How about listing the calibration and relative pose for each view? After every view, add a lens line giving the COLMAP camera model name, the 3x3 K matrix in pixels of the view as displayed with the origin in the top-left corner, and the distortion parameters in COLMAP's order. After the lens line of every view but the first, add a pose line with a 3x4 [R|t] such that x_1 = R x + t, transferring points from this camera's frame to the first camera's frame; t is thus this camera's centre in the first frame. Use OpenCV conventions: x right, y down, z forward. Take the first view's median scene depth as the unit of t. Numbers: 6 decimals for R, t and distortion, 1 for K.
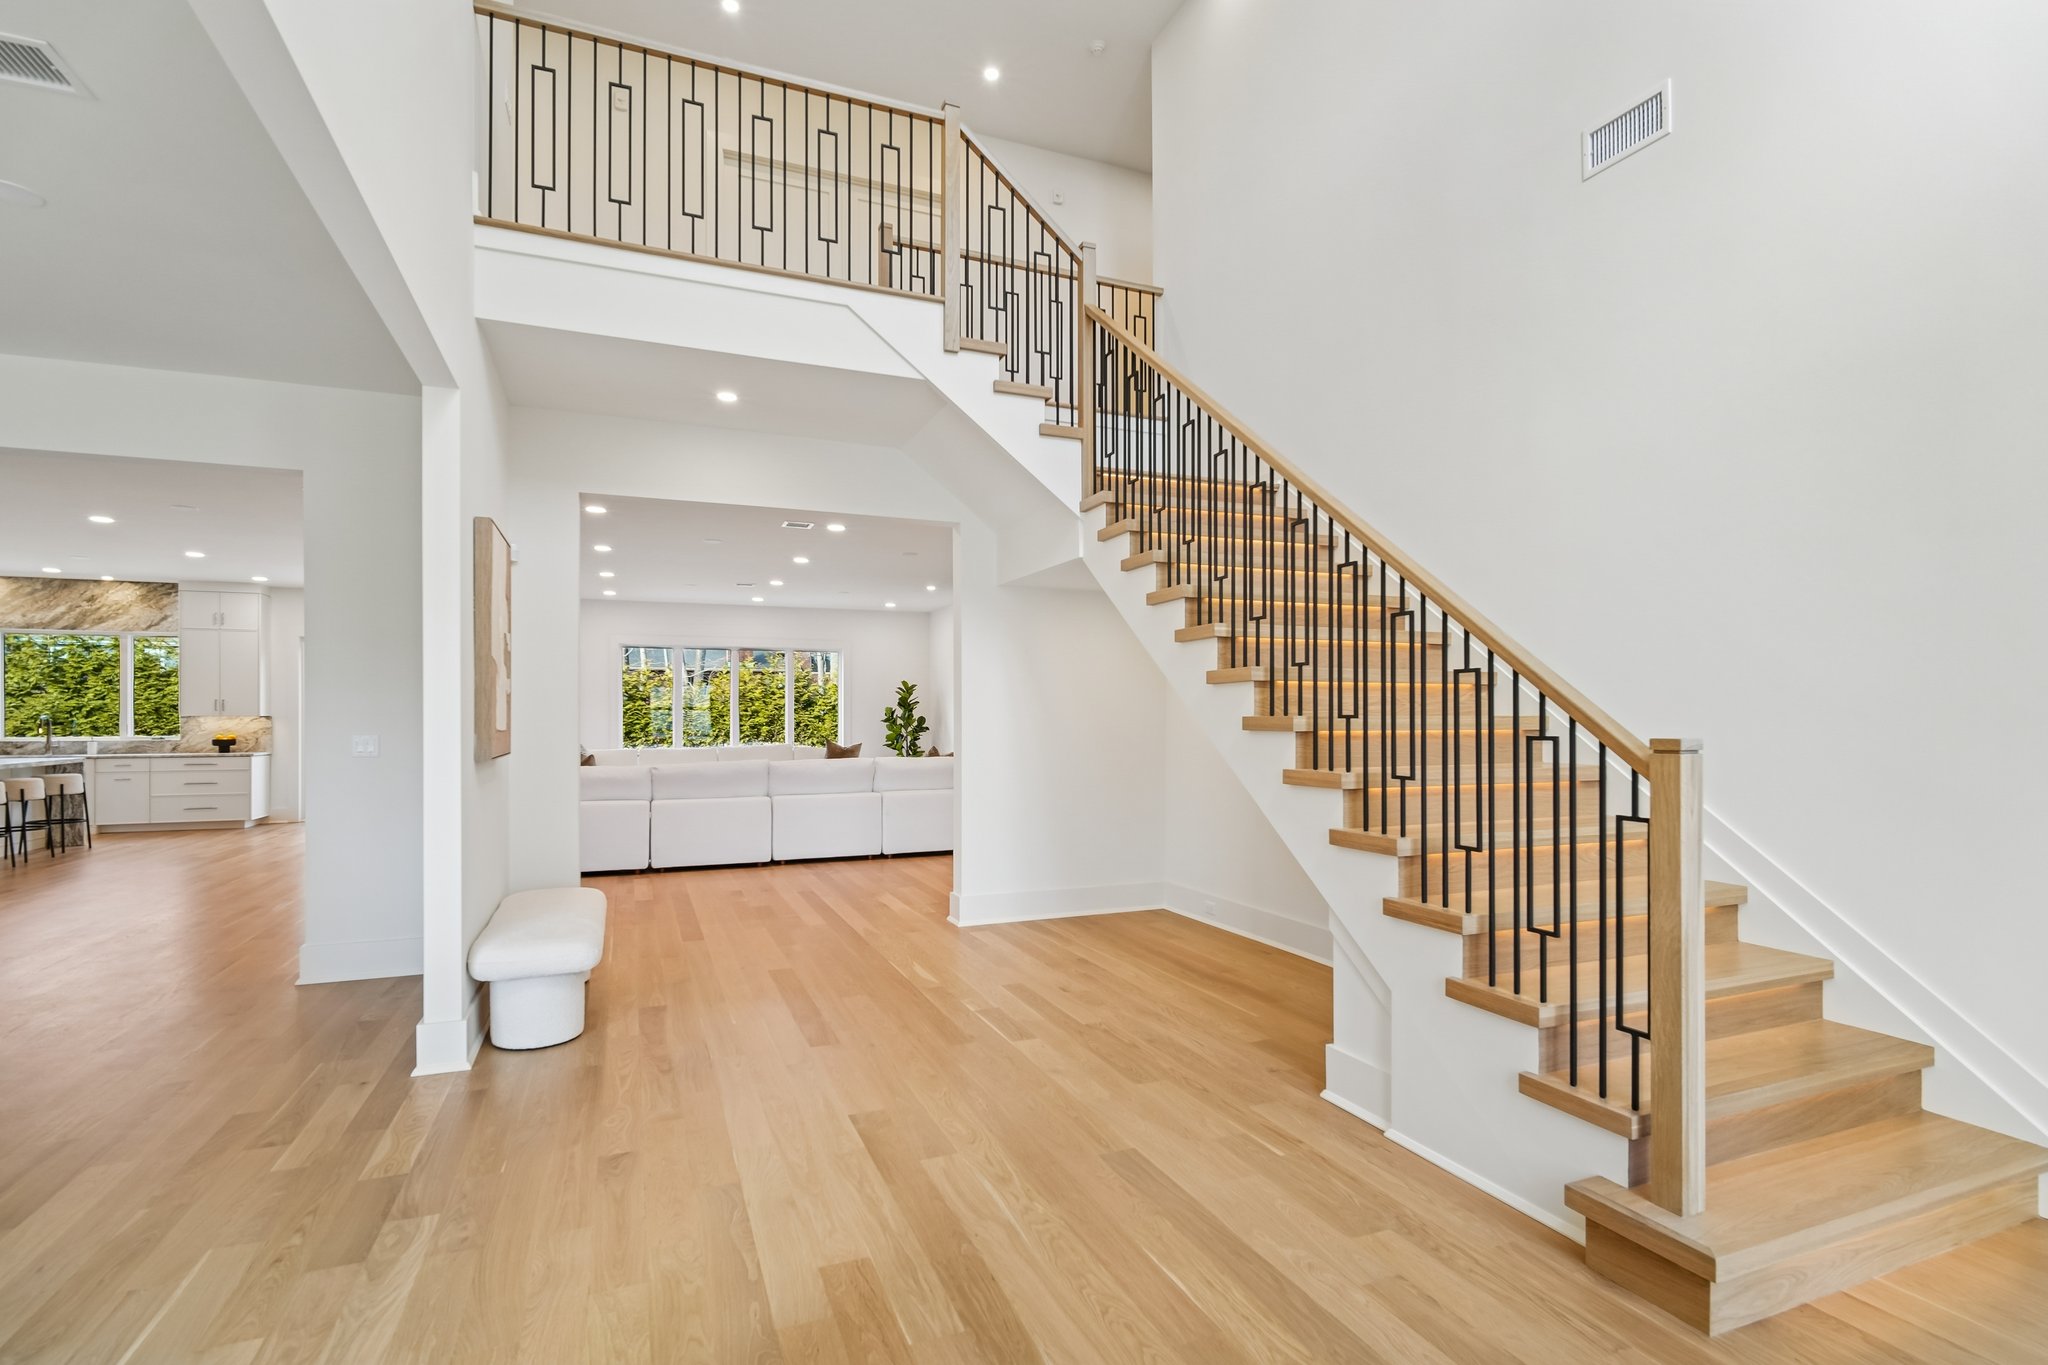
lens RADIAL K [[973.3, 0, 1032.1], [0, 973.3, 725.9], [0, 0, 1]] dist [-0.001590, -0.000413]
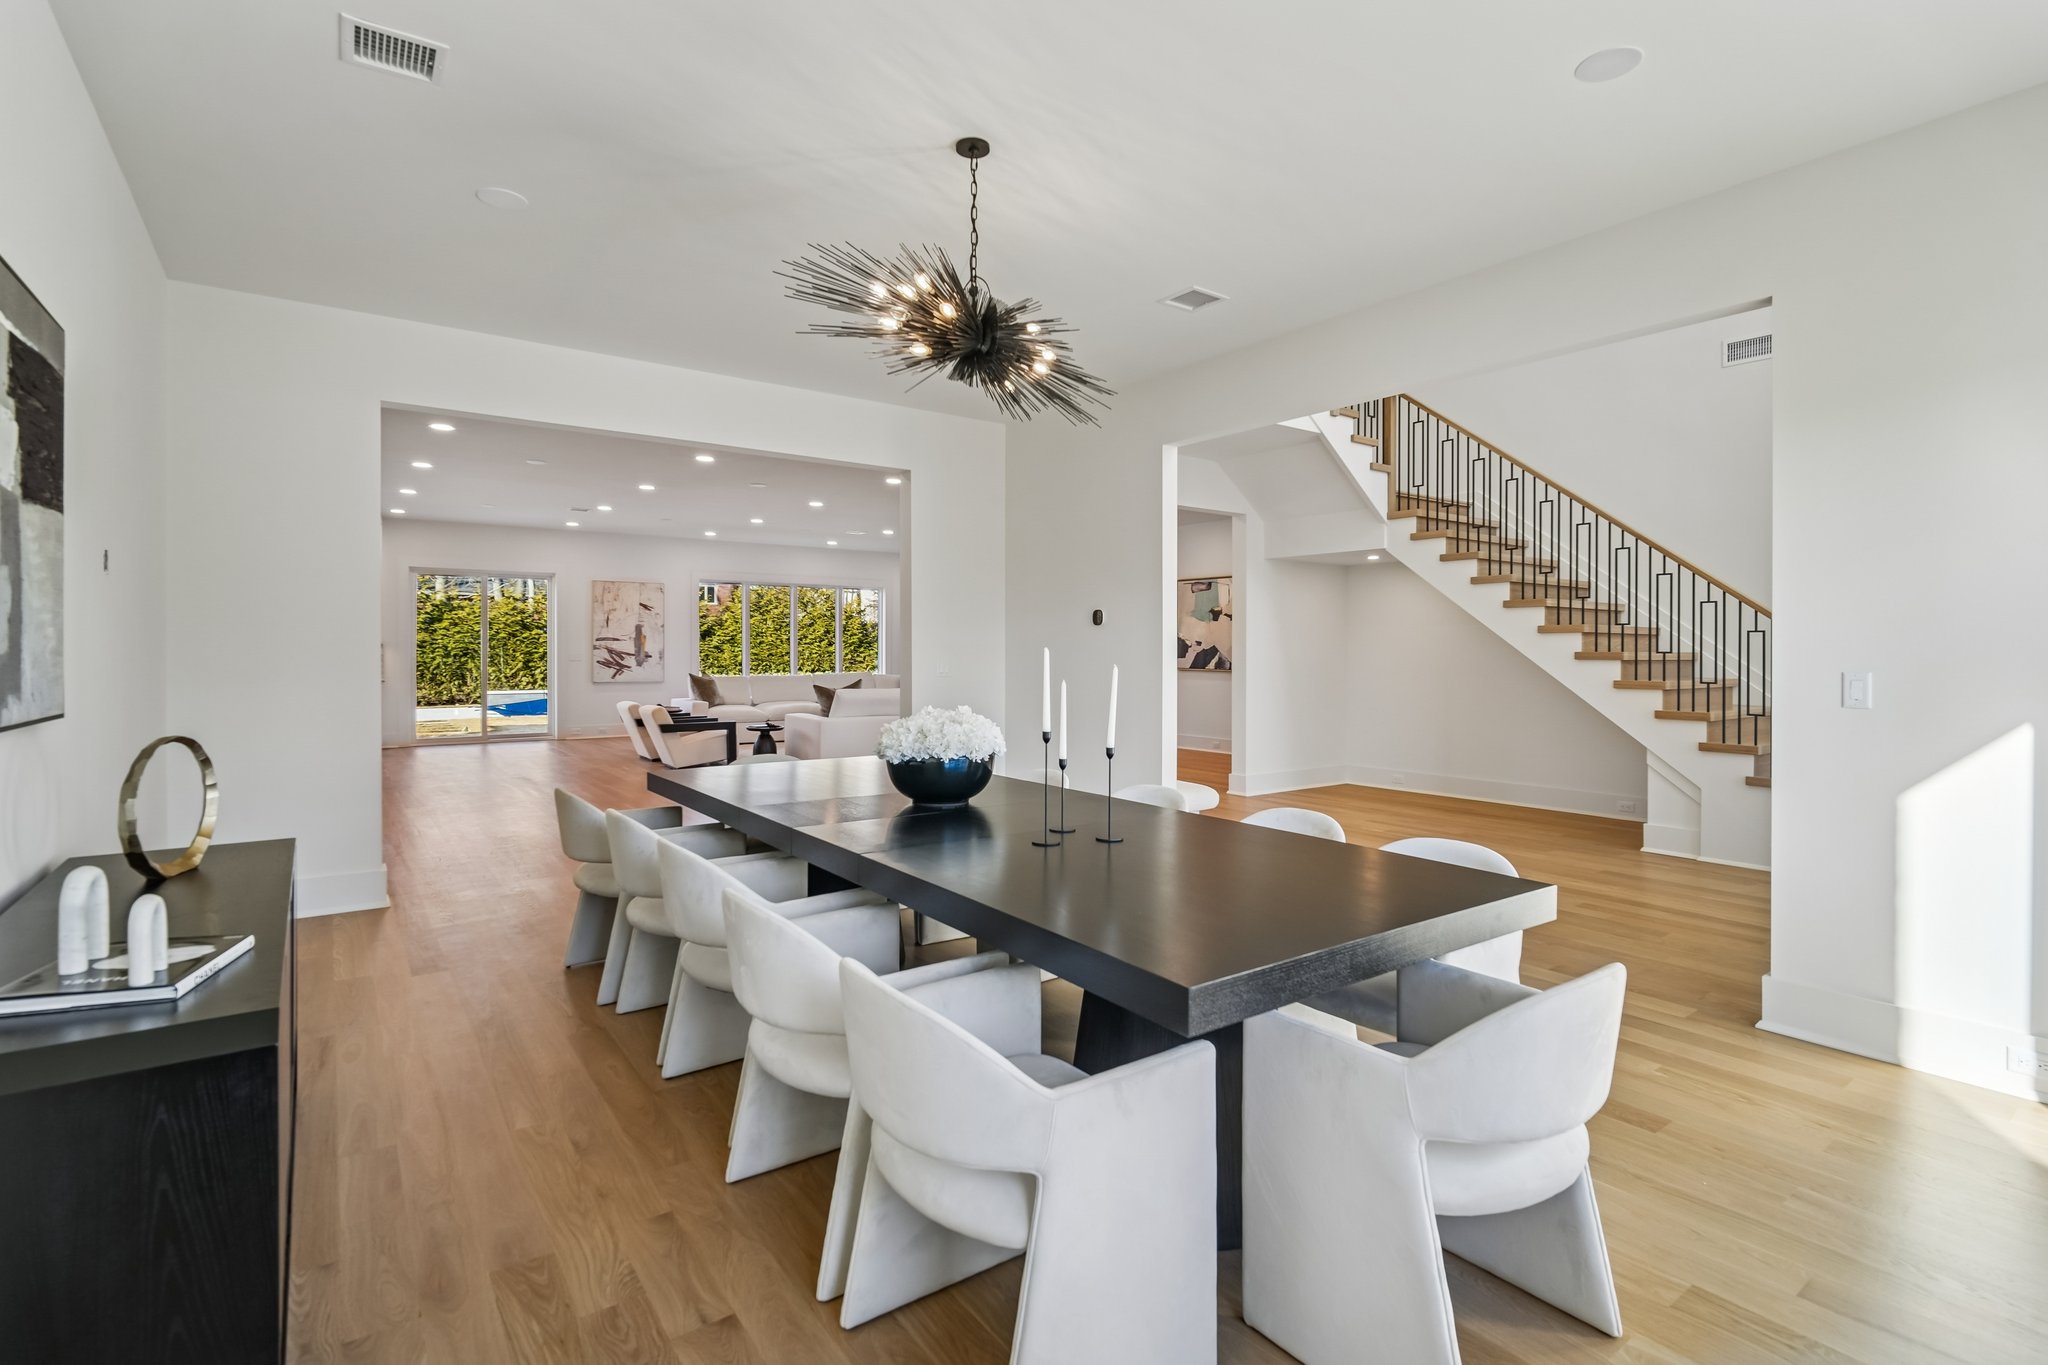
lens RADIAL K [[973.3, 0, 1017.4], [0, 973.3, 665.6], [0, 0, 1]] dist [-0.001590, -0.000413]
pose [[0.969314, 0.001917, 0.245818, -0.375355], [-0.003933, 0.999963, 0.007710, 0.001819], [-0.245794, -0.008440, 0.969285, -0.151516]]
